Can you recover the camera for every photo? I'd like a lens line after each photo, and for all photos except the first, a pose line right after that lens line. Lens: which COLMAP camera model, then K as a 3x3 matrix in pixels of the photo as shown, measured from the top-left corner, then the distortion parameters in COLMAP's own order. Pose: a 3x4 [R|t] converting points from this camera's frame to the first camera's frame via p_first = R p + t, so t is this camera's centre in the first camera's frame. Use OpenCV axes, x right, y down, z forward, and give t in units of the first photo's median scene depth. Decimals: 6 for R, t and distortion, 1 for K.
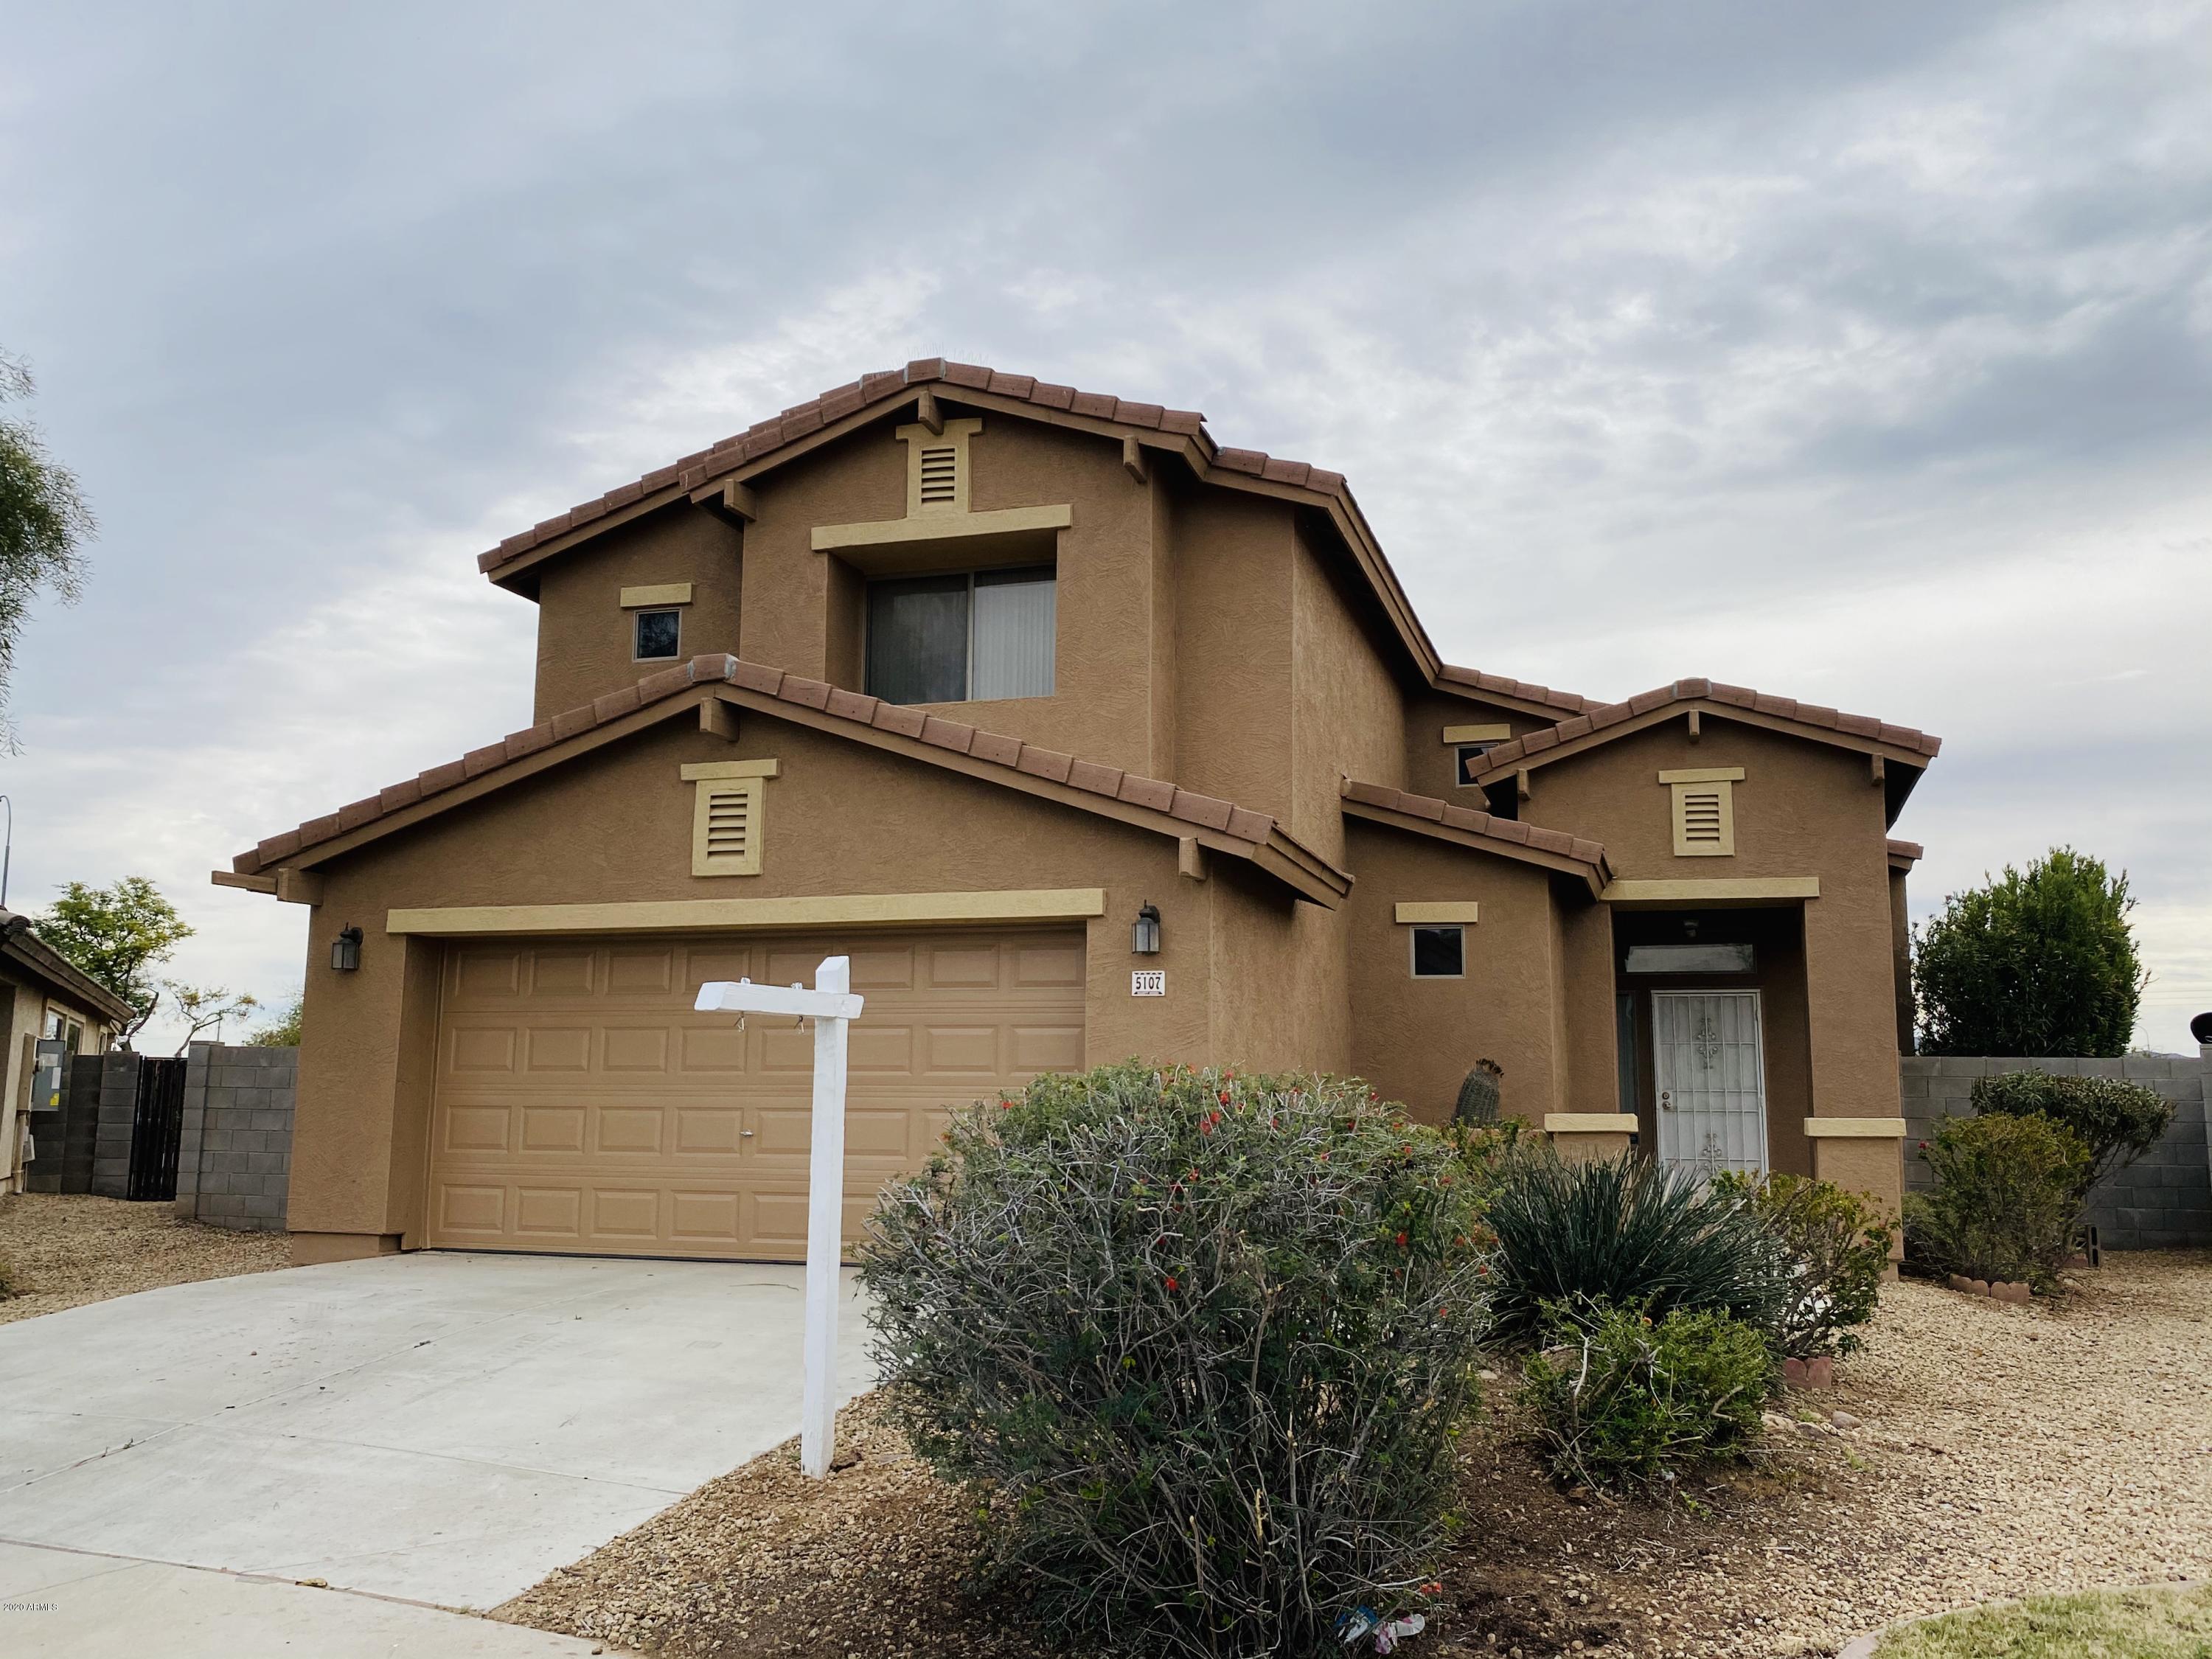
lens RADIAL K [[1857.2, 0, 1106.0], [0, 1857.2, 829.5], [0, 0, 1]] dist [0.038688, -0.003640]
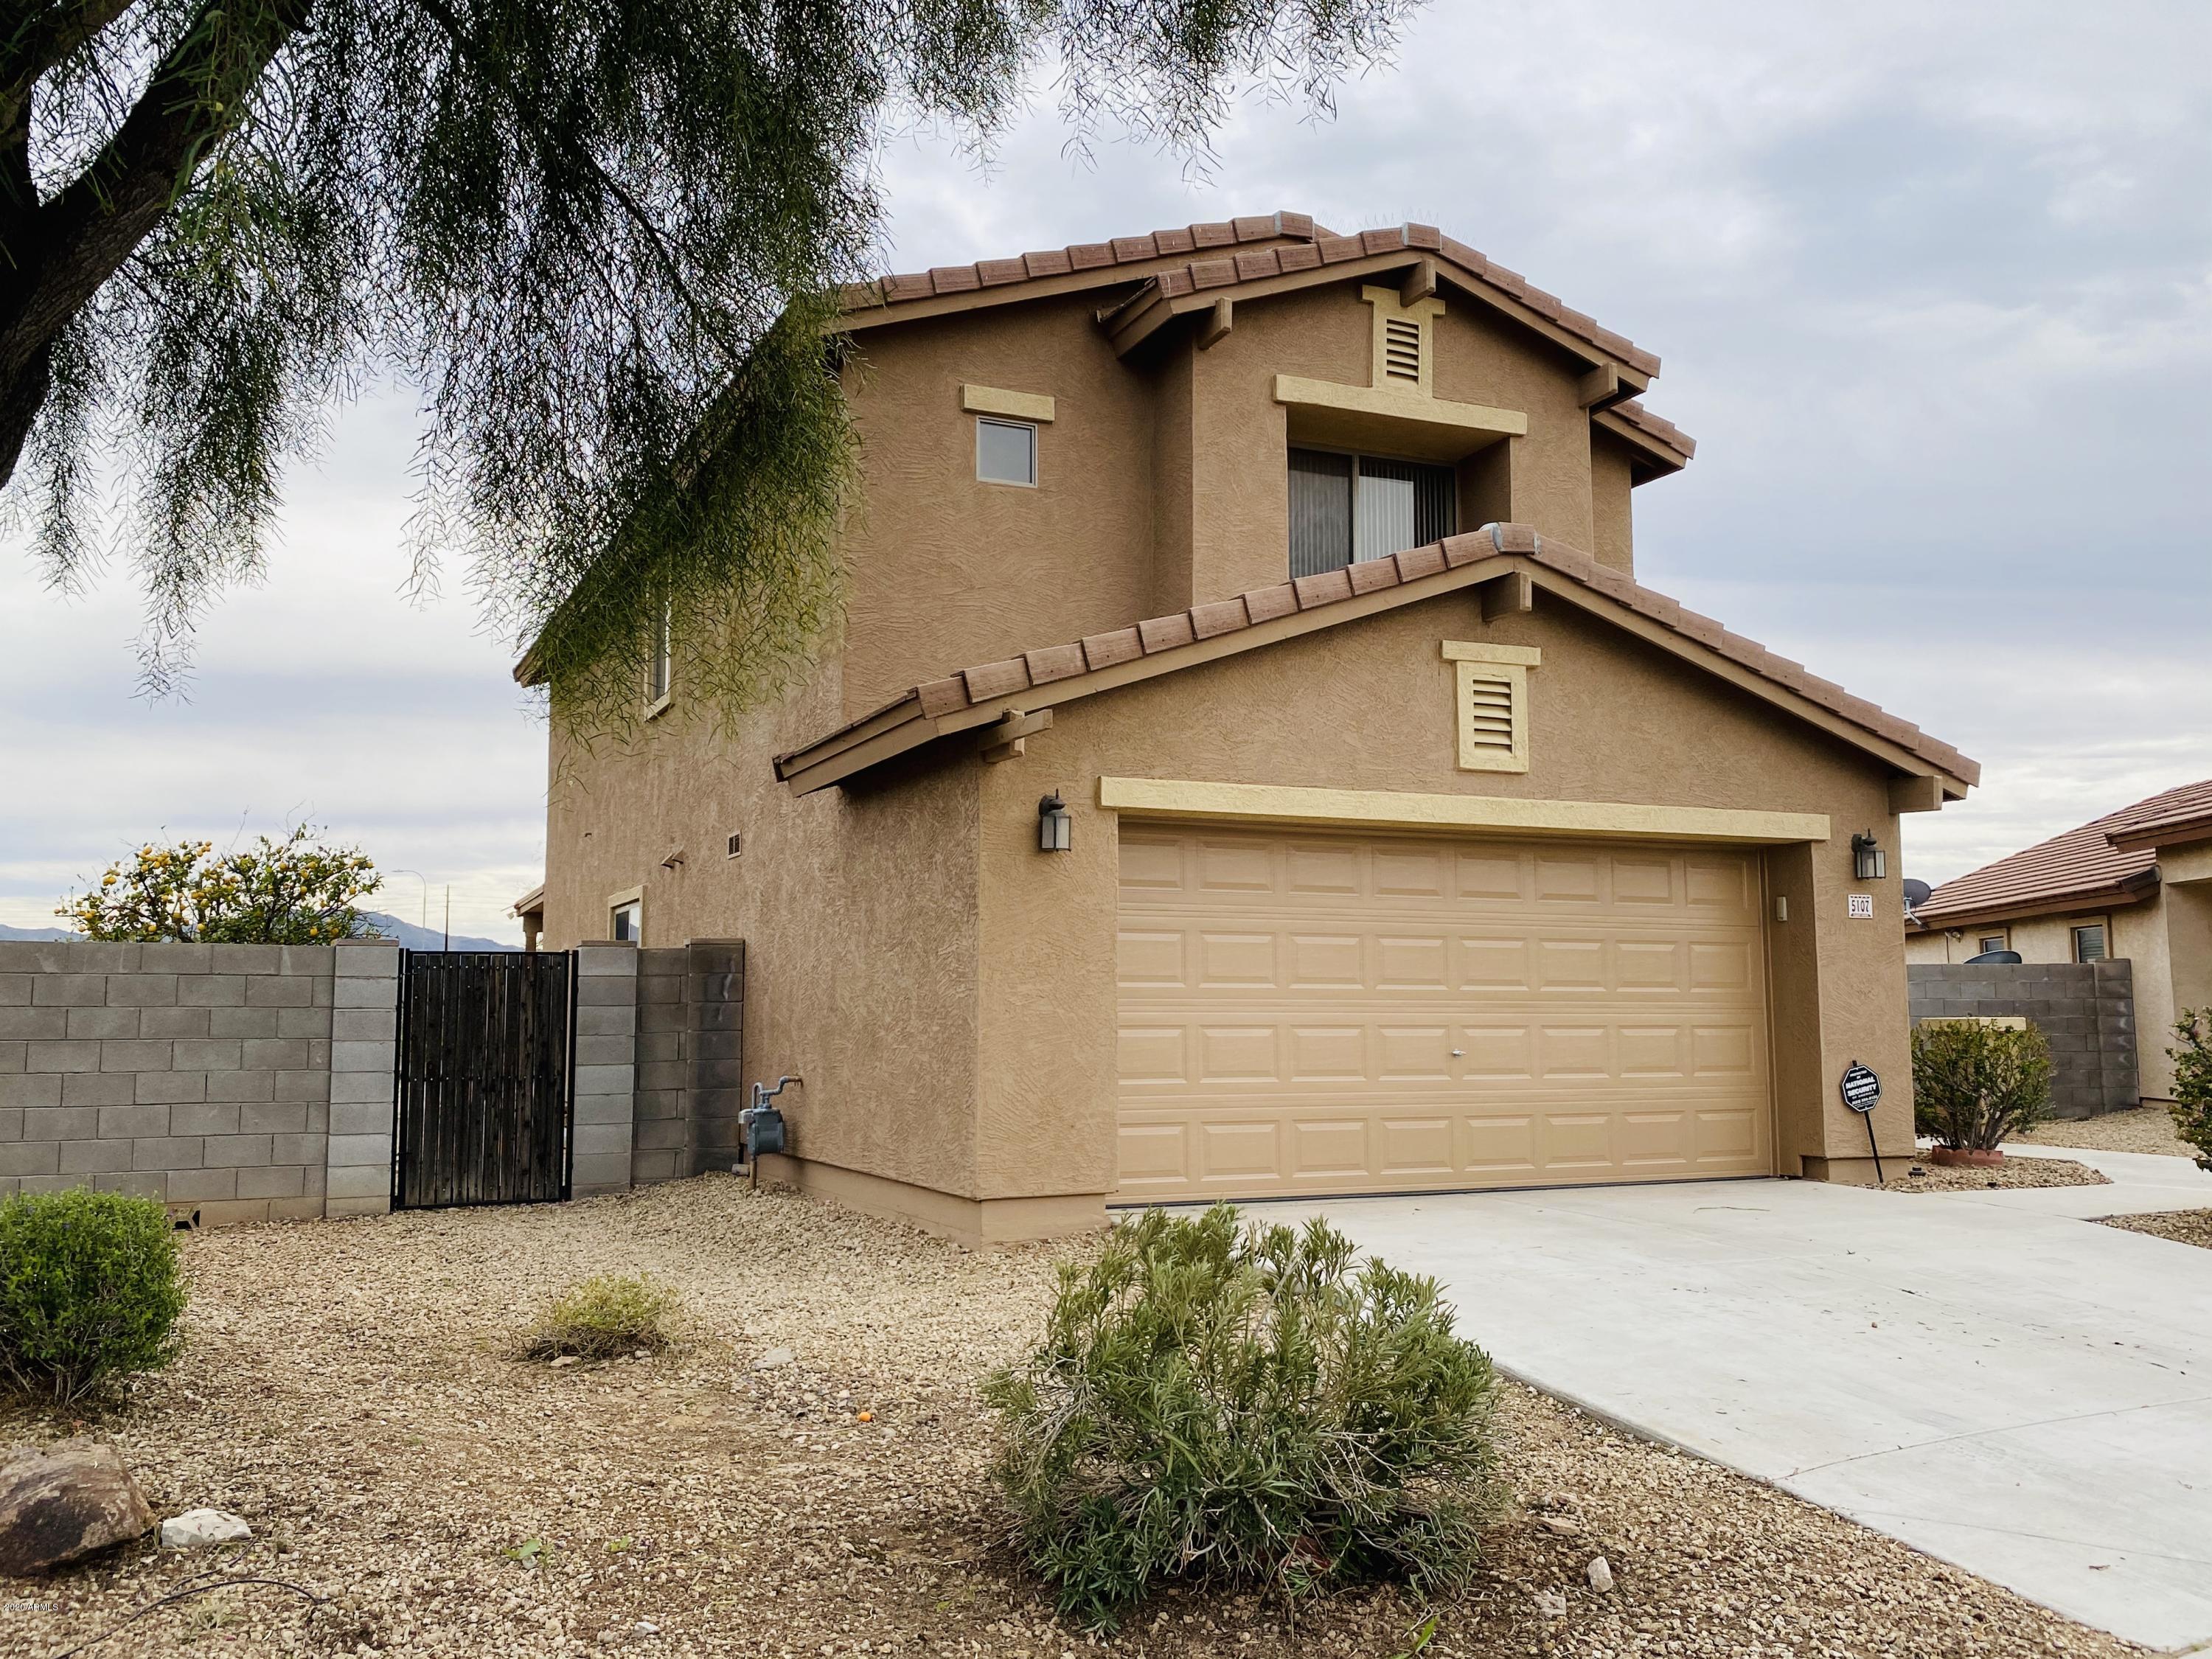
lens RADIAL K [[1822.8, 0, 1106.0], [0, 1822.8, 829.5], [0, 0, 1]] dist [0.064286, 0.002170]
pose [[0.745583, 0.053586, 0.664255, -0.803581], [-0.088020, 0.995948, 0.018453, 0.046118], [-0.660574, -0.072226, 0.747278, 0.392938]]
